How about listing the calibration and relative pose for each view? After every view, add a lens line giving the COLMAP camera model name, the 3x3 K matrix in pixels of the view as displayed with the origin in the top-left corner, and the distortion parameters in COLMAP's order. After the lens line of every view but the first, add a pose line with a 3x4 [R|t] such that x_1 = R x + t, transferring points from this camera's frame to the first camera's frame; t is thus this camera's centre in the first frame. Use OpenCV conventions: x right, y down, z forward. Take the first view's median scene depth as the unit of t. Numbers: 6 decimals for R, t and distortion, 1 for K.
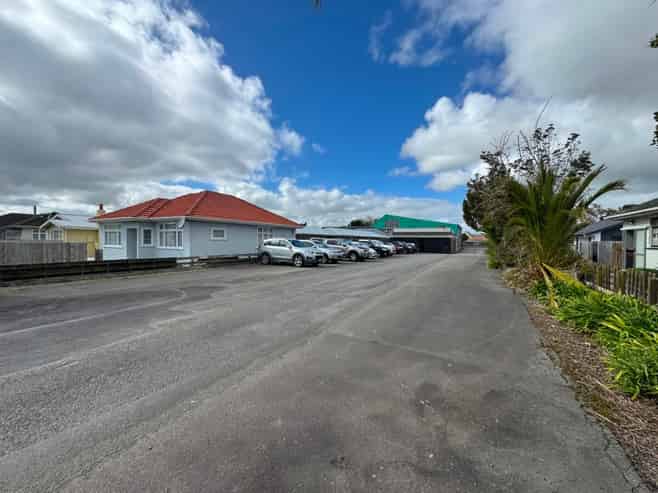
lens RADIAL K [[265.6, 0, 333.1], [0, 265.6, 241.1], [0, 0, 1]] dist [0.016507, -0.000277]
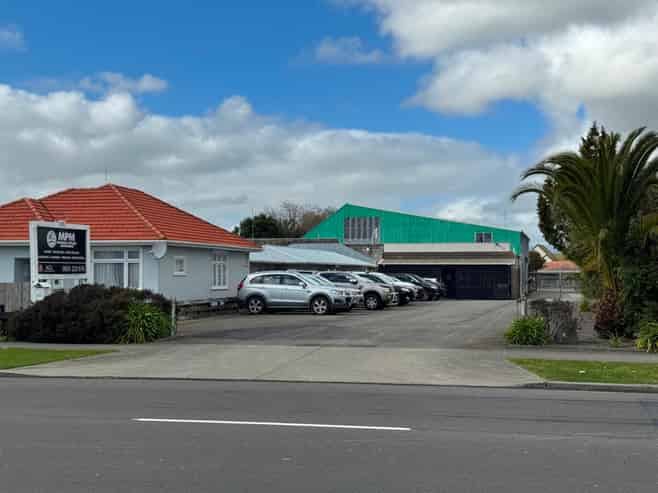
lens RADIAL K [[922.3, 0, 328.4], [0, 922.3, 247.0], [0, 0, 1]] dist [0.114423, 0.000000]
pose [[0.970151, -0.004145, 0.242467, -1.888969], [0.011011, 0.999576, -0.026969, -0.028889], [-0.242253, 0.028834, 0.969785, -3.540218]]
